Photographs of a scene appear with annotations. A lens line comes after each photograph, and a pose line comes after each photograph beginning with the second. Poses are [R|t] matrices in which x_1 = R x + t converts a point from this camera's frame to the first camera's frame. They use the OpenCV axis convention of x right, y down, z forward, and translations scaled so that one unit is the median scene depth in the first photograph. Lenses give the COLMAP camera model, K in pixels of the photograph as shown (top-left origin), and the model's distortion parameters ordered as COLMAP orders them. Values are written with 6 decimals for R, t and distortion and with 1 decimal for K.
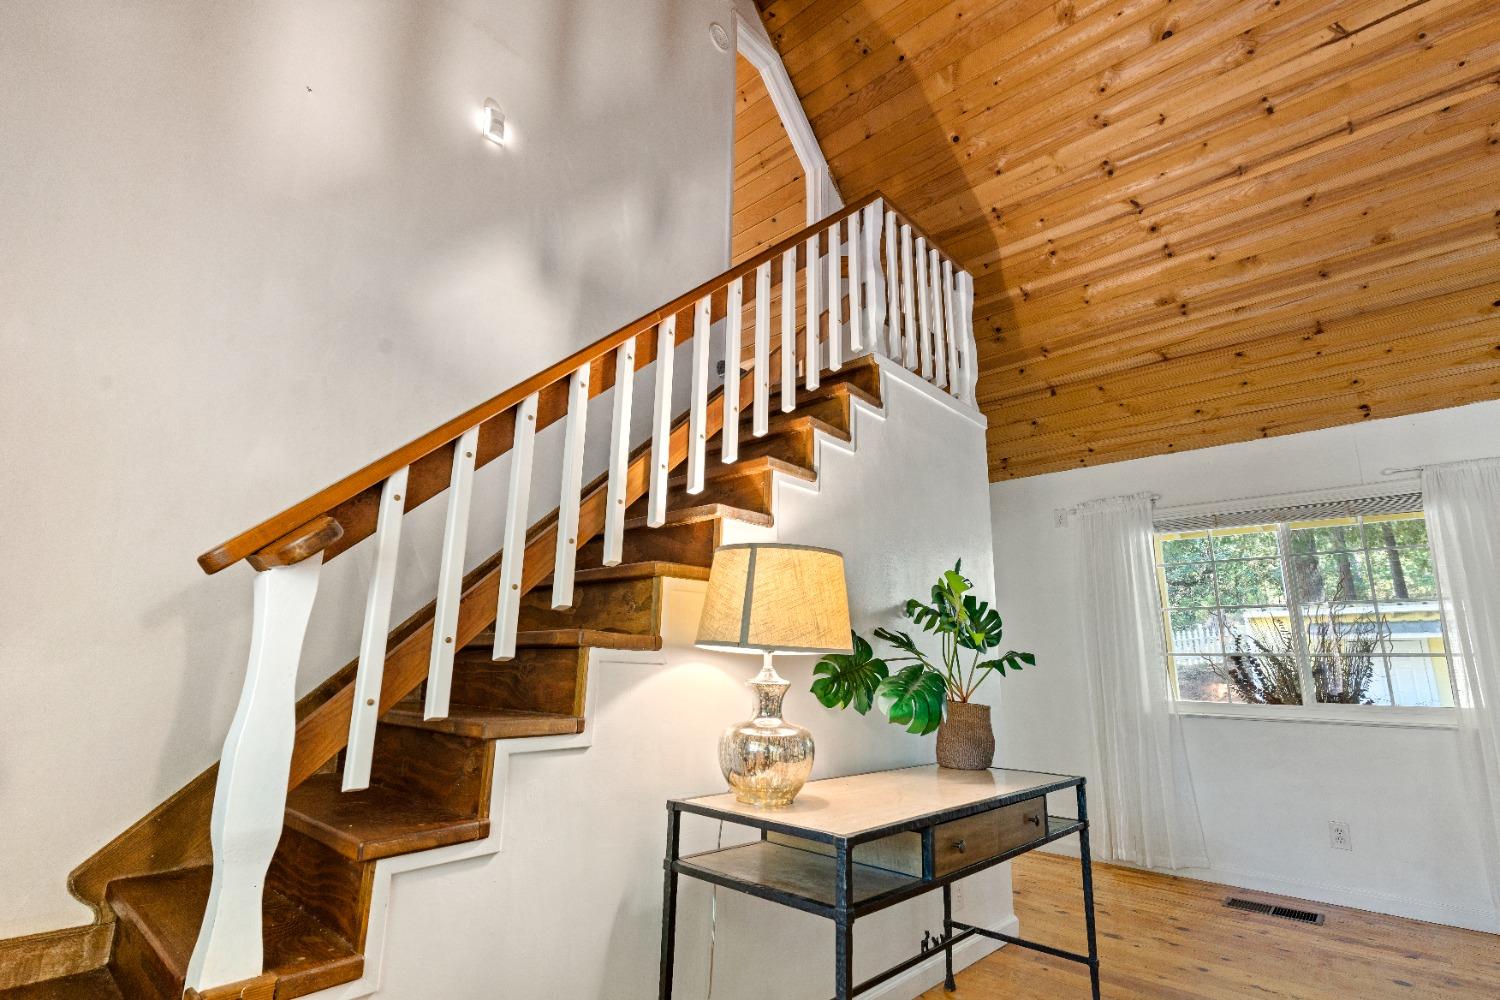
lens RADIAL K [[725.1, 0, 753.5], [0, 725.1, 503.7], [0, 0, 1]] dist [-0.001674, -0.000491]
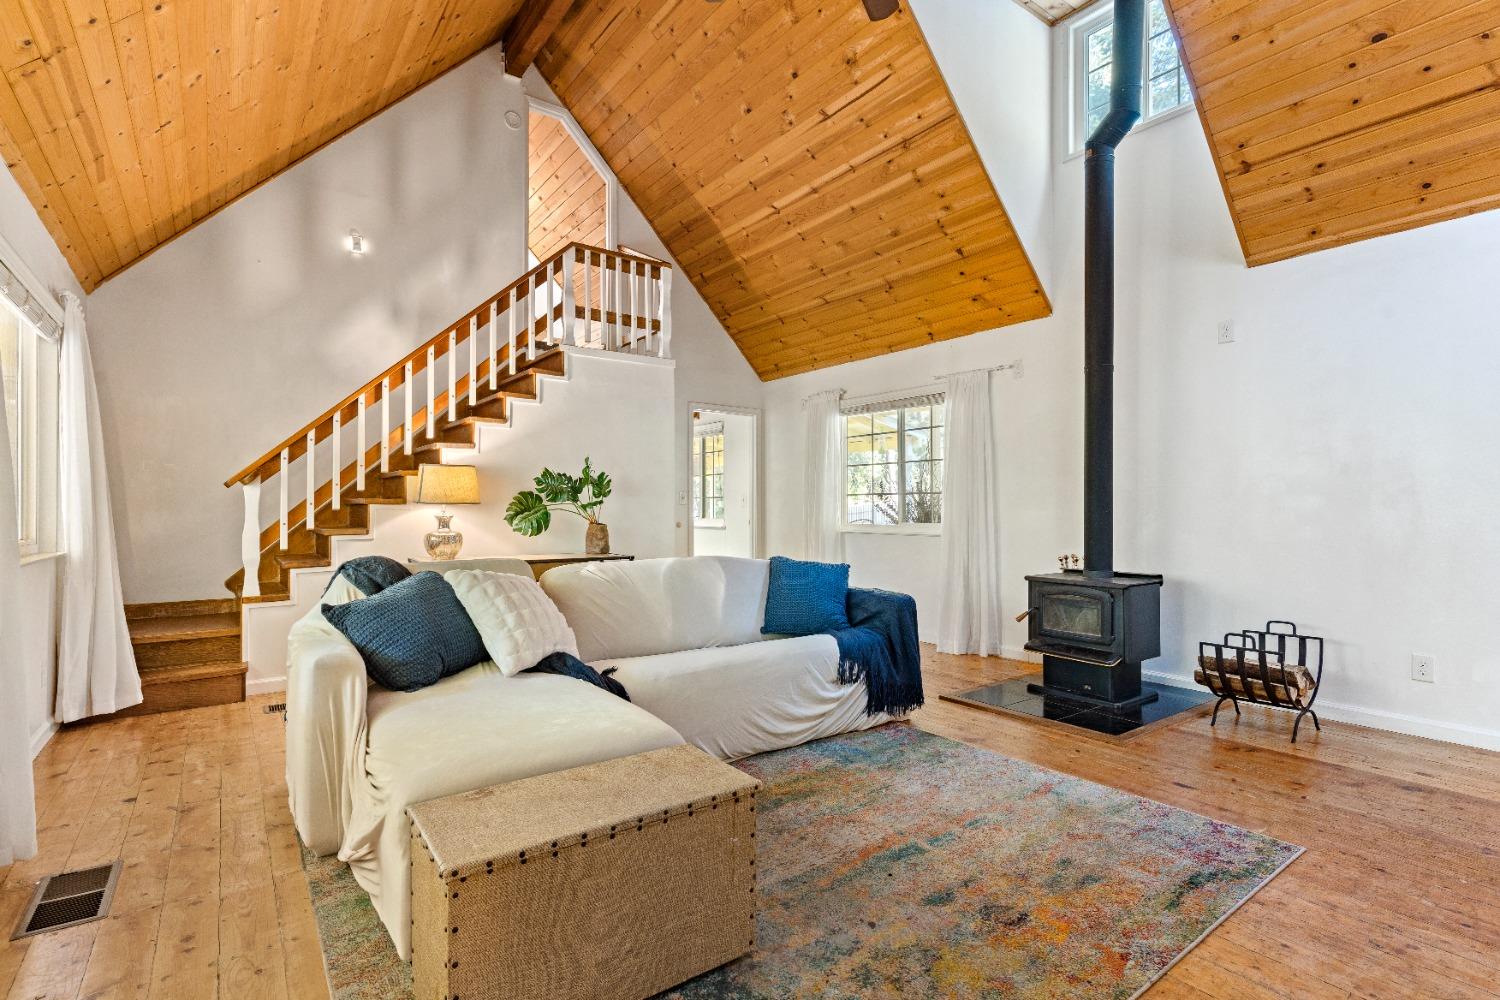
lens RADIAL K [[715.2, 0, 750.0], [0, 715.2, 500.0], [0, 0, 1]] dist [0.001618, 0.000396]
pose [[0.981781, -0.023023, -0.188616, 1.069667], [0.062430, 0.976611, 0.205752, -0.180149], [0.179467, -0.213778, 0.960255, -0.845207]]
